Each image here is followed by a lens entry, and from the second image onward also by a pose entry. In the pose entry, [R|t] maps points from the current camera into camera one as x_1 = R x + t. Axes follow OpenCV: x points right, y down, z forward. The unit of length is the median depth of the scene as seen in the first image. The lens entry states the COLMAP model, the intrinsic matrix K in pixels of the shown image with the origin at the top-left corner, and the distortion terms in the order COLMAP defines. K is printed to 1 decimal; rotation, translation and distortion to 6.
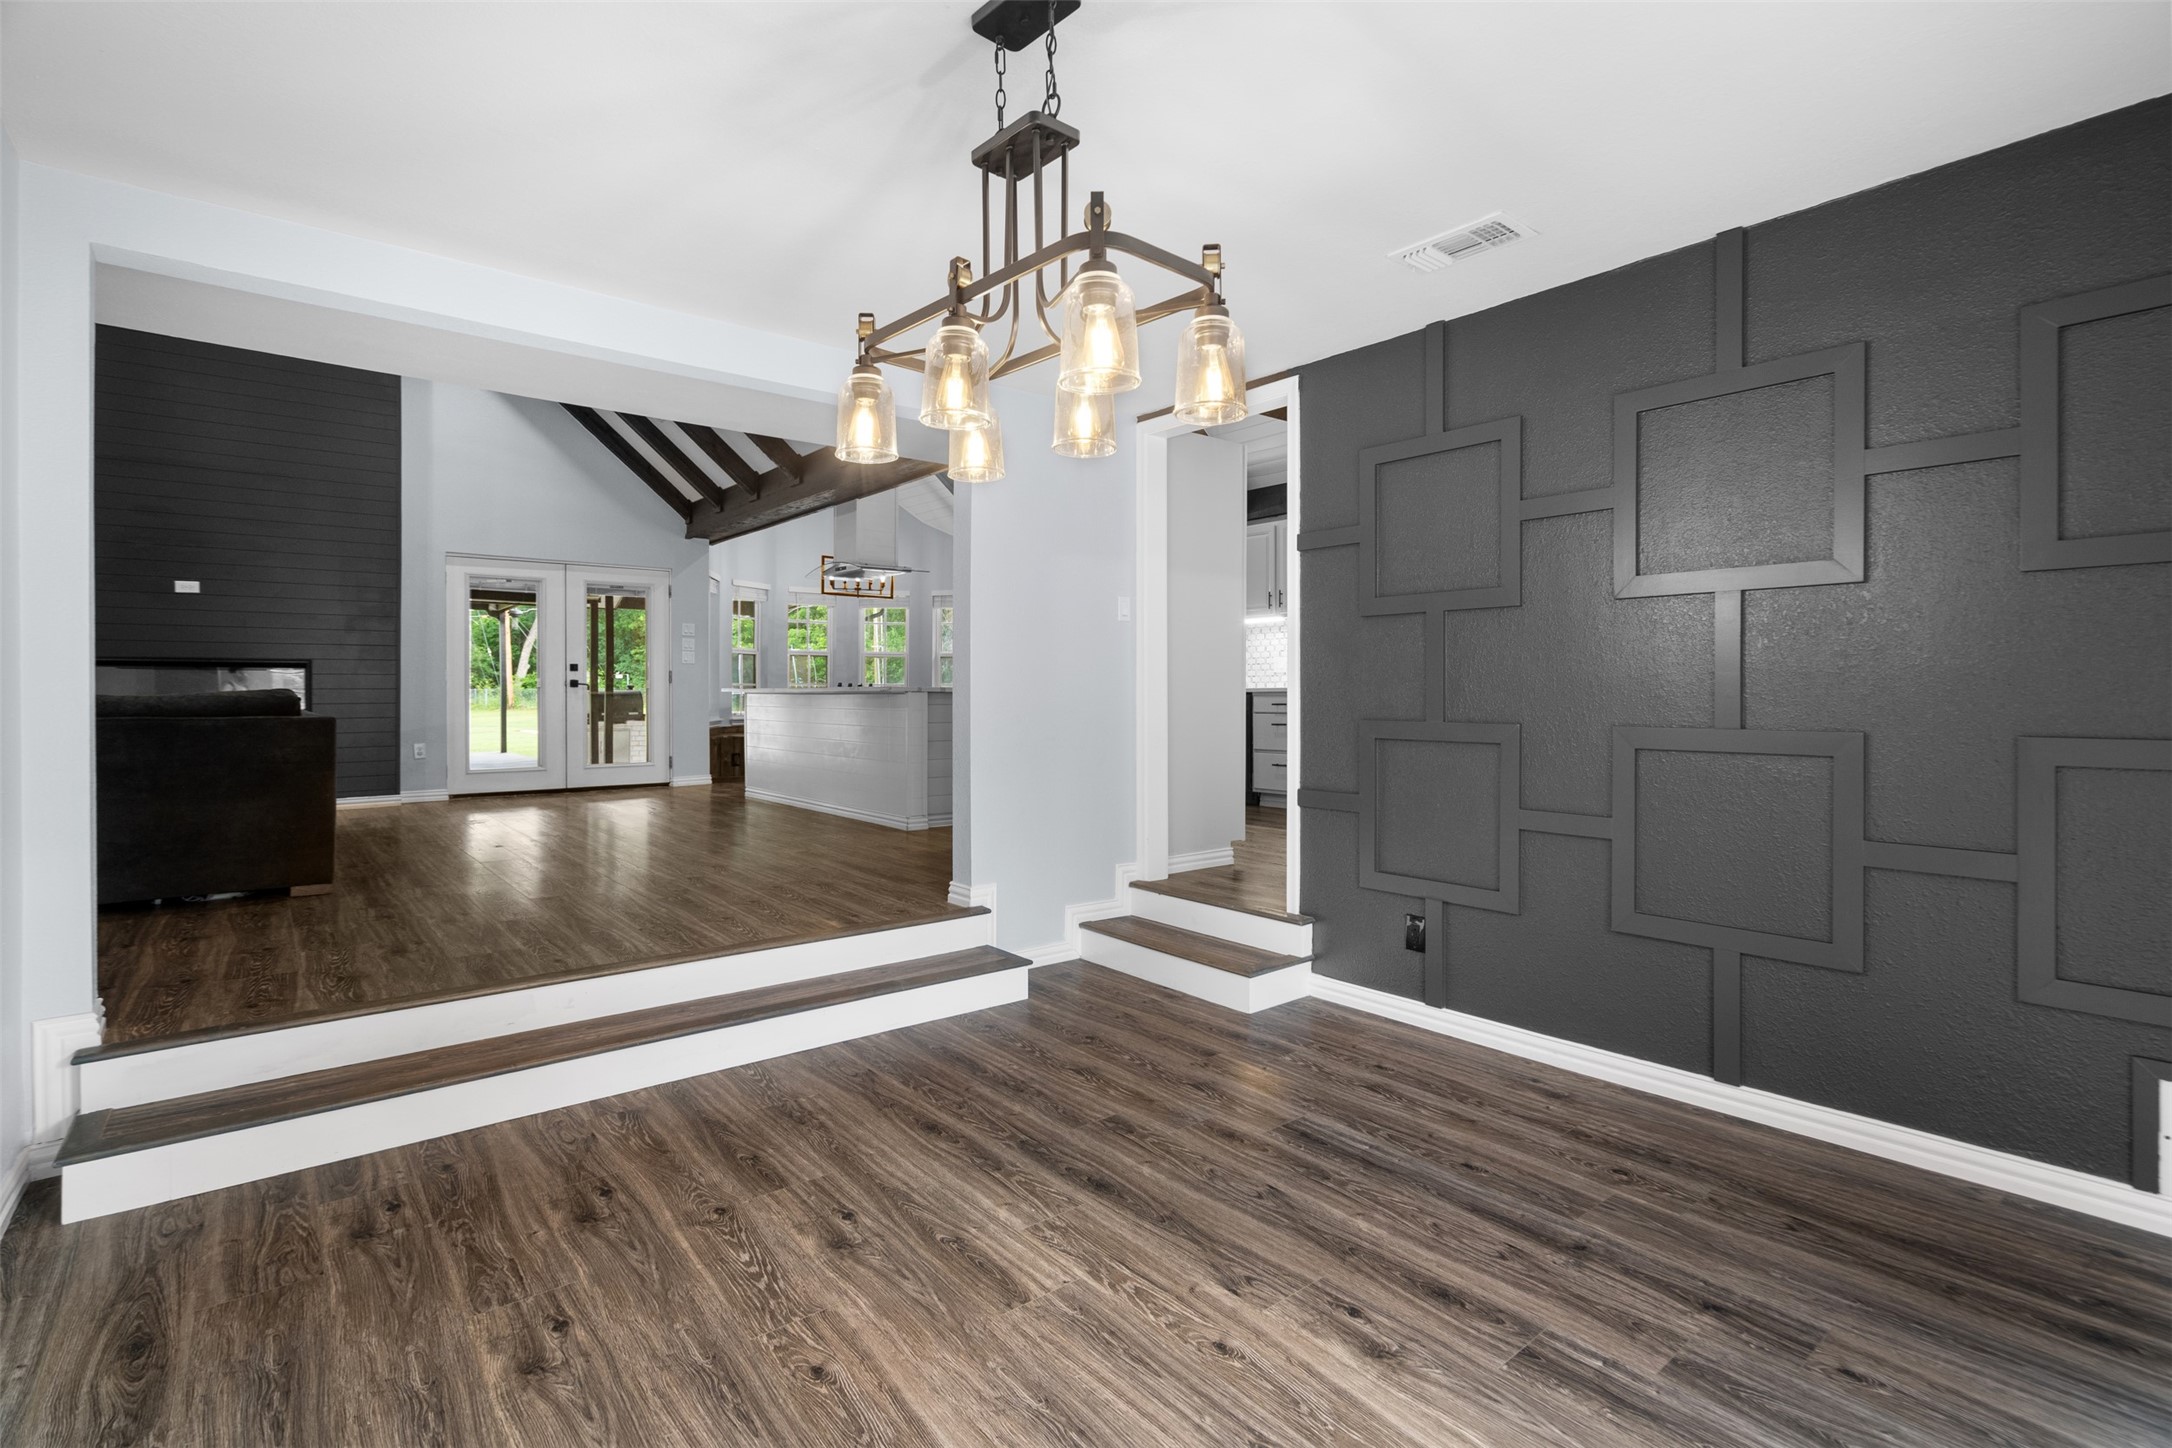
lens RADIAL K [[1010.2, 0, 1089.0], [0, 1010.2, 706.7], [0, 0, 1]] dist [0.001796, -0.000036]
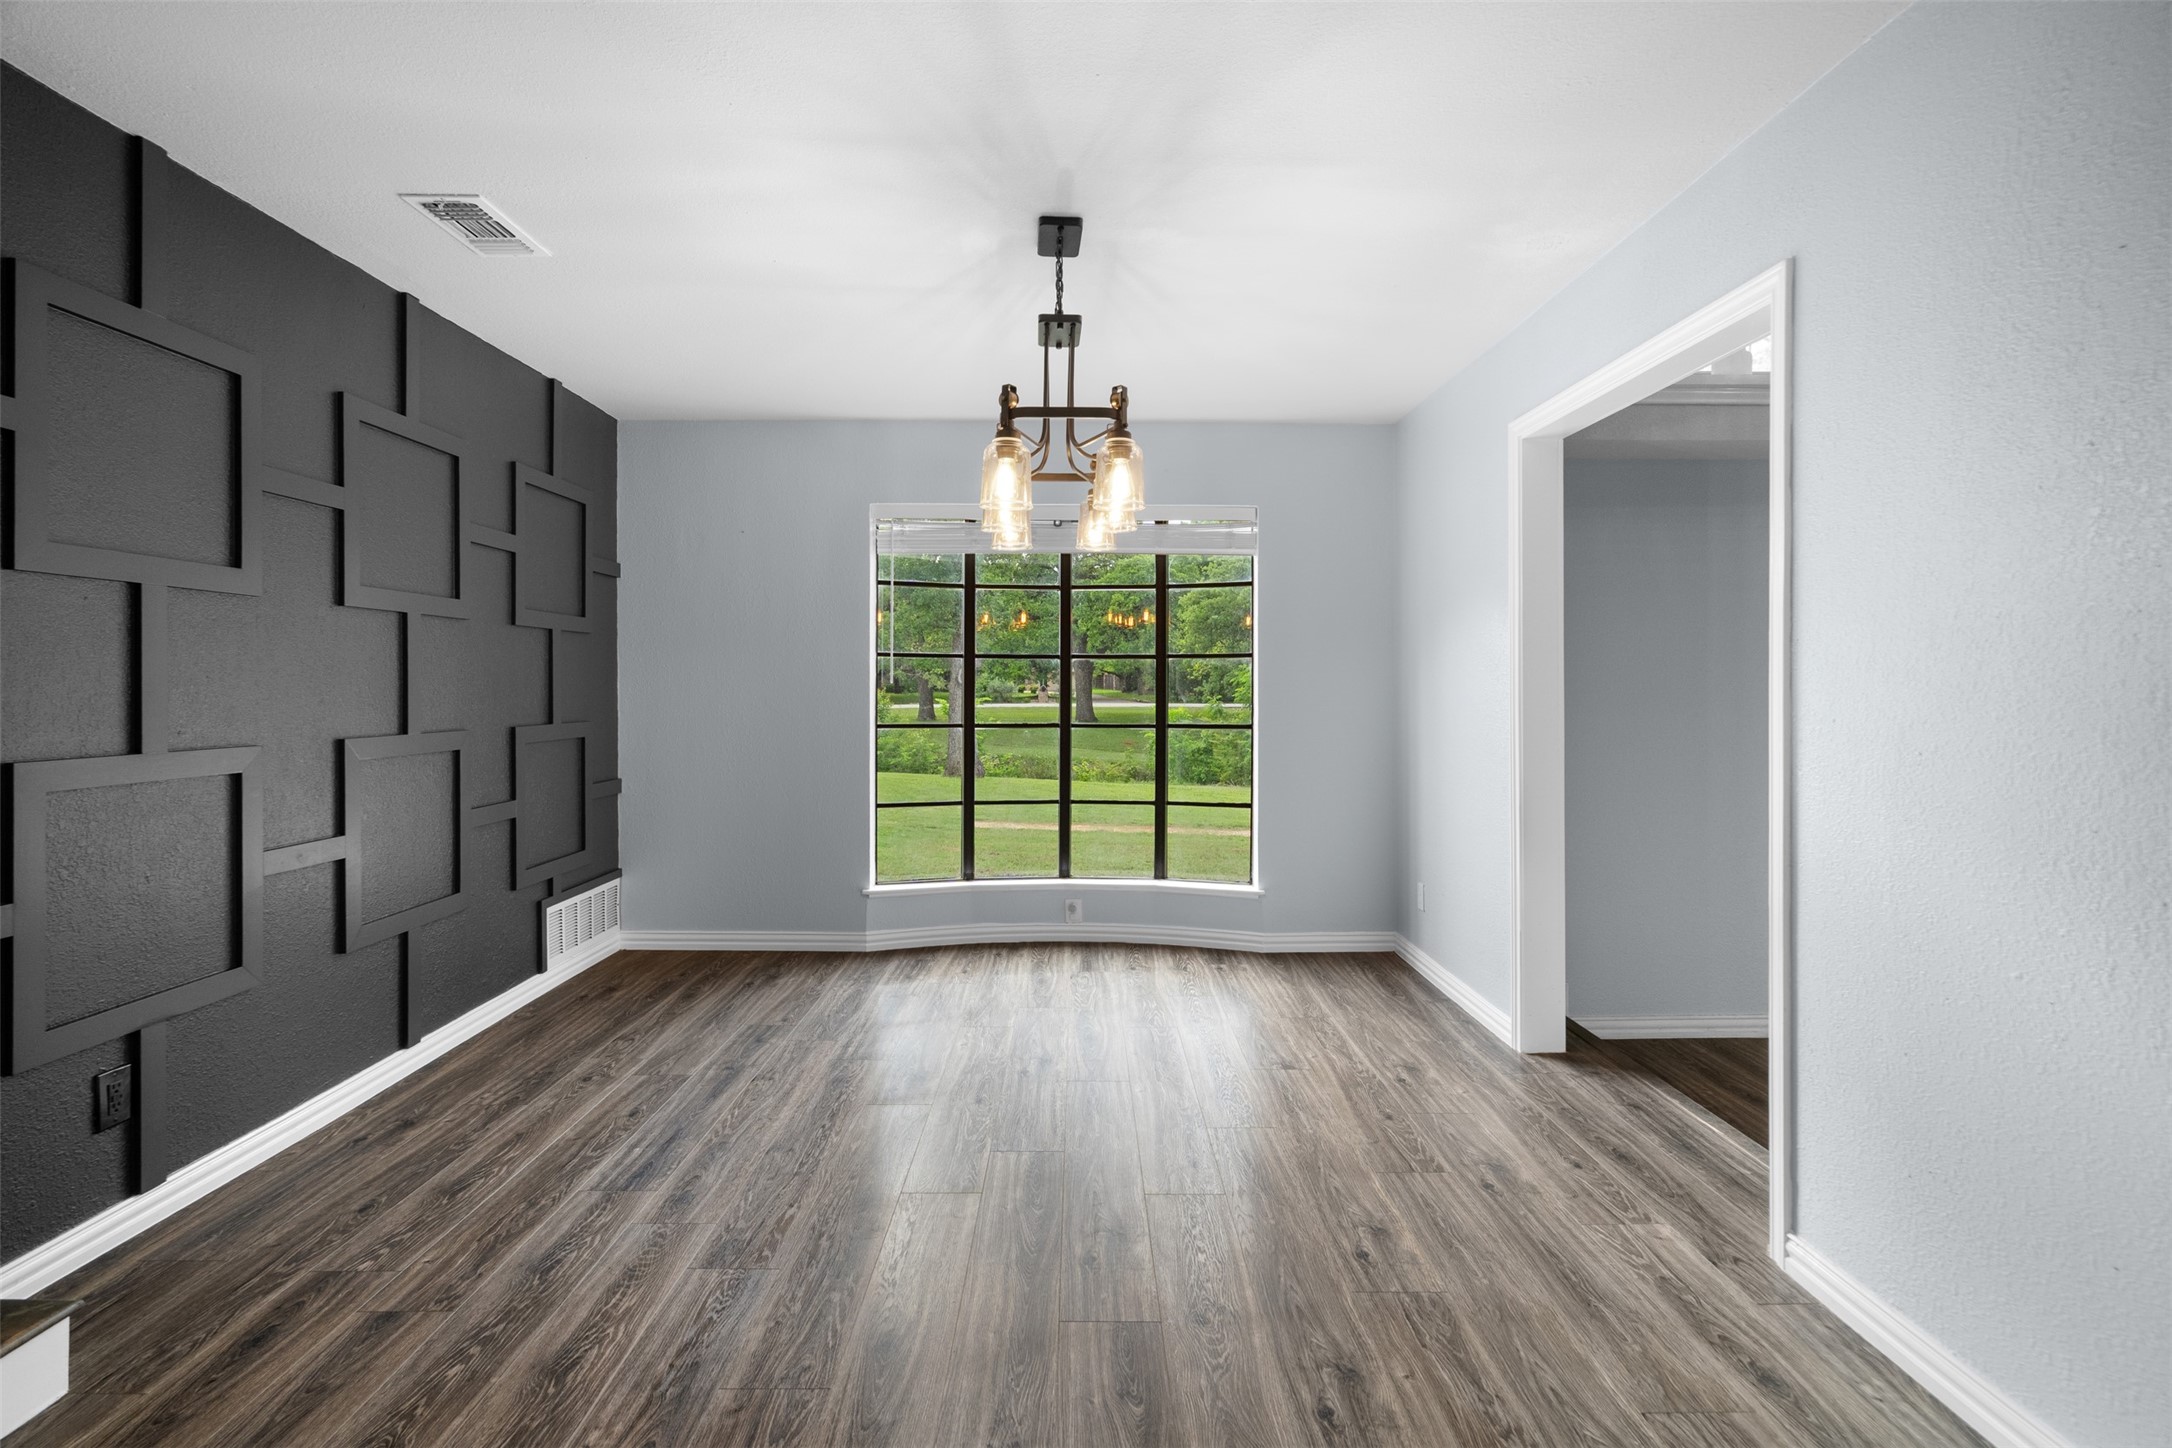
lens RADIAL K [[1010.2, 0, 1087.9], [0, 1010.2, 702.9], [0, 0, 1]] dist [0.001796, -0.000036]
pose [[-0.778788, -0.008350, 0.627231, -0.769079], [0.009318, 0.999647, 0.024877, -0.039044], [-0.627218, 0.025218, -0.778436, 1.603597]]
